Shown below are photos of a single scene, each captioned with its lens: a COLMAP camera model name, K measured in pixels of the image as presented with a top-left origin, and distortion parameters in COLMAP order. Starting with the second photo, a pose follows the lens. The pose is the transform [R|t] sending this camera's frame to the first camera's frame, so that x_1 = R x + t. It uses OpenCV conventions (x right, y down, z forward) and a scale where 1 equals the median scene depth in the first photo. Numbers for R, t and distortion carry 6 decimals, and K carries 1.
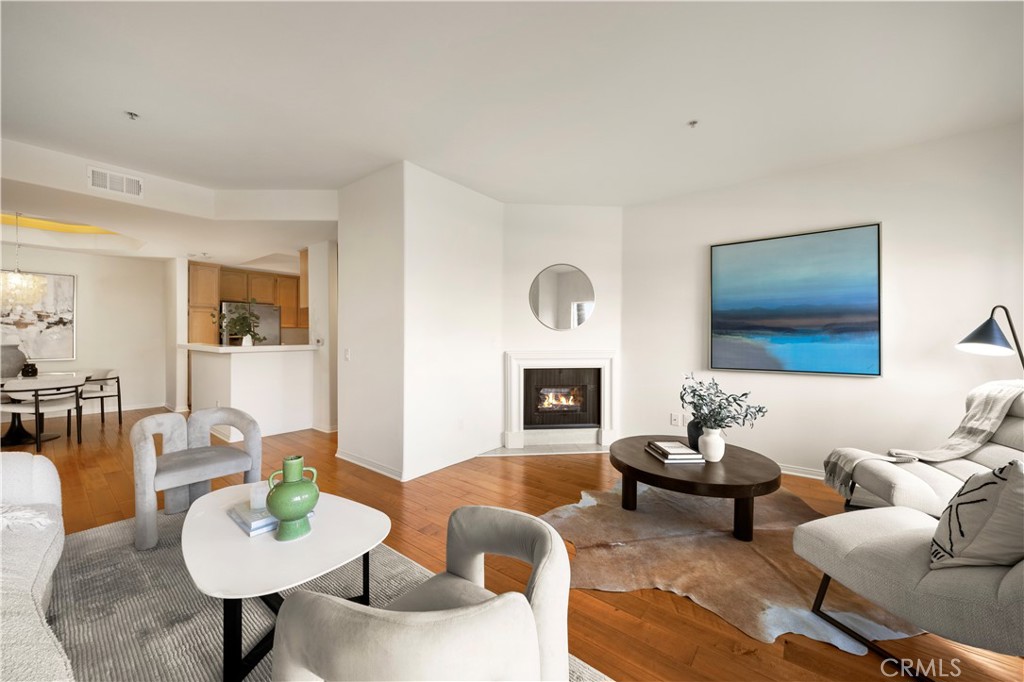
lens RADIAL K [[387.2, 0, 514.5], [0, 387.2, 336.6], [0, 0, 1]] dist [0.014281, 0.000500]
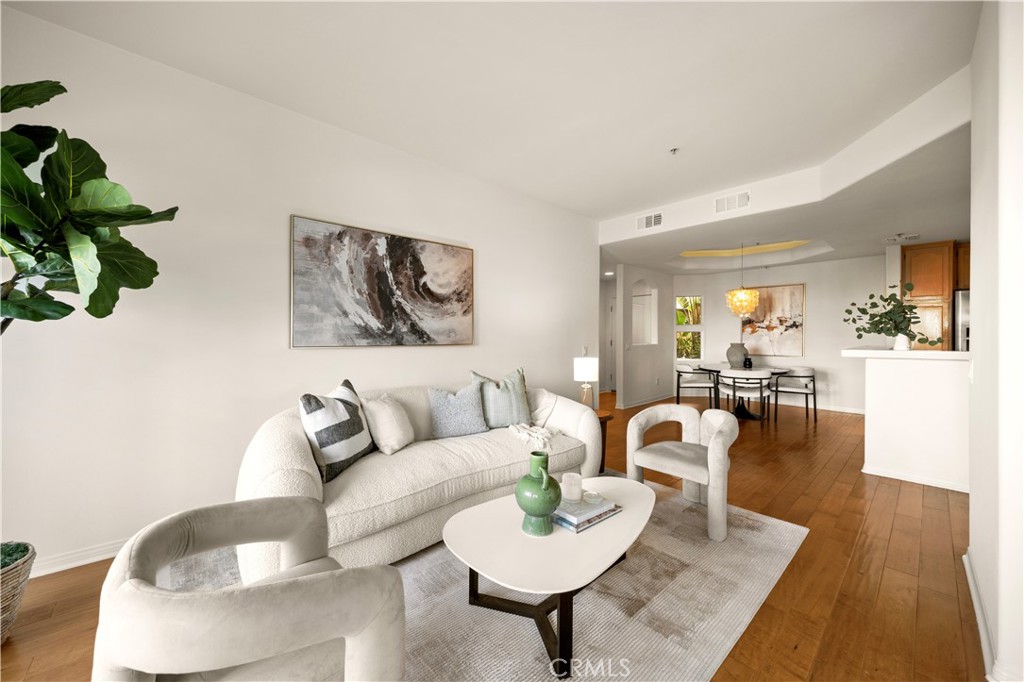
lens RADIAL K [[387.2, 0, 508.2], [0, 387.2, 338.6], [0, 0, 1]] dist [0.014281, 0.000500]
pose [[-0.135972, 0.002612, -0.990709, 0.131597], [-0.002641, 0.999992, 0.002999, 0.002271], [0.990709, 0.003025, -0.135964, 0.336421]]
